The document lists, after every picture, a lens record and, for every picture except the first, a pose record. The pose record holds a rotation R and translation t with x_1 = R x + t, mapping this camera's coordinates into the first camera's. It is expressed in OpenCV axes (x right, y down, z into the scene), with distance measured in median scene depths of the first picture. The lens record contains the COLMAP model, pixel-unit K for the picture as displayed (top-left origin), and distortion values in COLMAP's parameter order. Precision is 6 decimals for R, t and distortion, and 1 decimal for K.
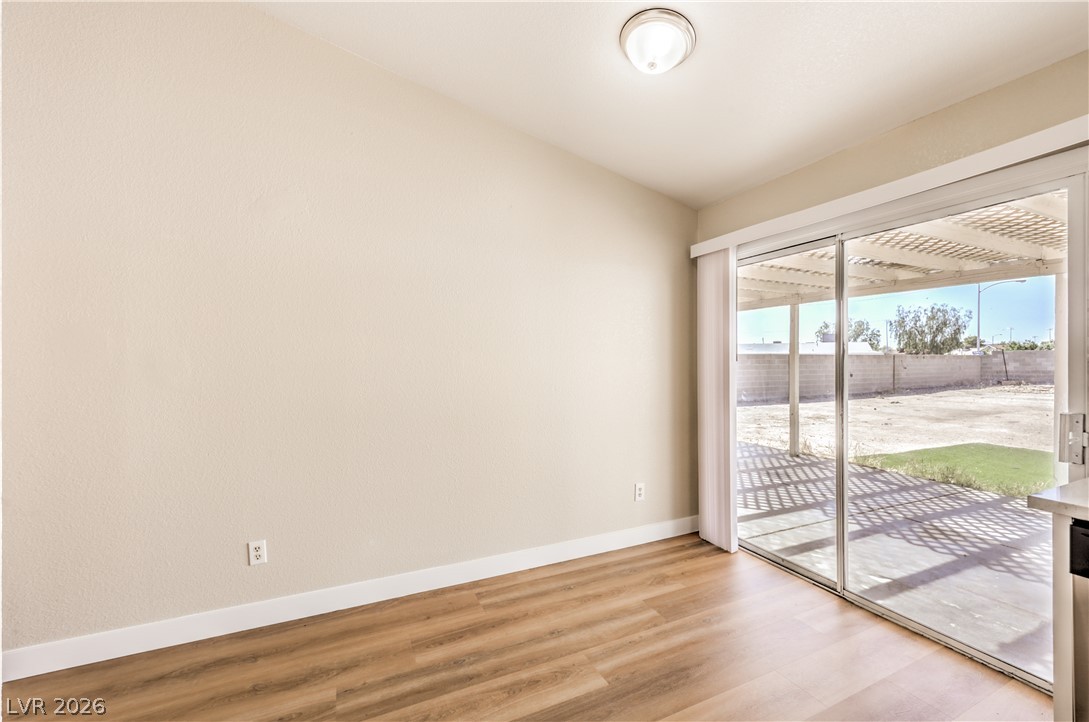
lens RADIAL K [[444.8, 0, 546.3], [0, 444.8, 355.7], [0, 0, 1]] dist [-0.002390, 0.000176]
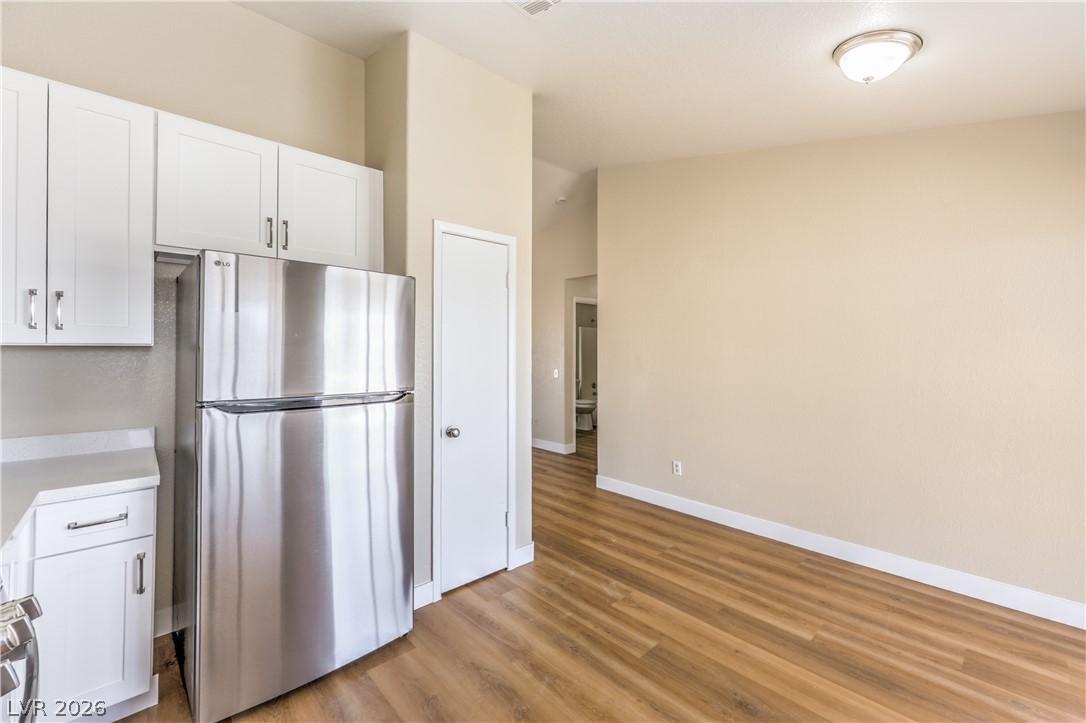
lens RADIAL K [[443.5, 0, 546.3], [0, 443.5, 351.3], [0, 0, 1]] dist [-0.002390, 0.000176]
pose [[0.306925, 0.004659, -0.951722, 0.767597], [0.008218, 0.999938, 0.007545, -0.025399], [0.951698, -0.010137, 0.306867, -0.007271]]
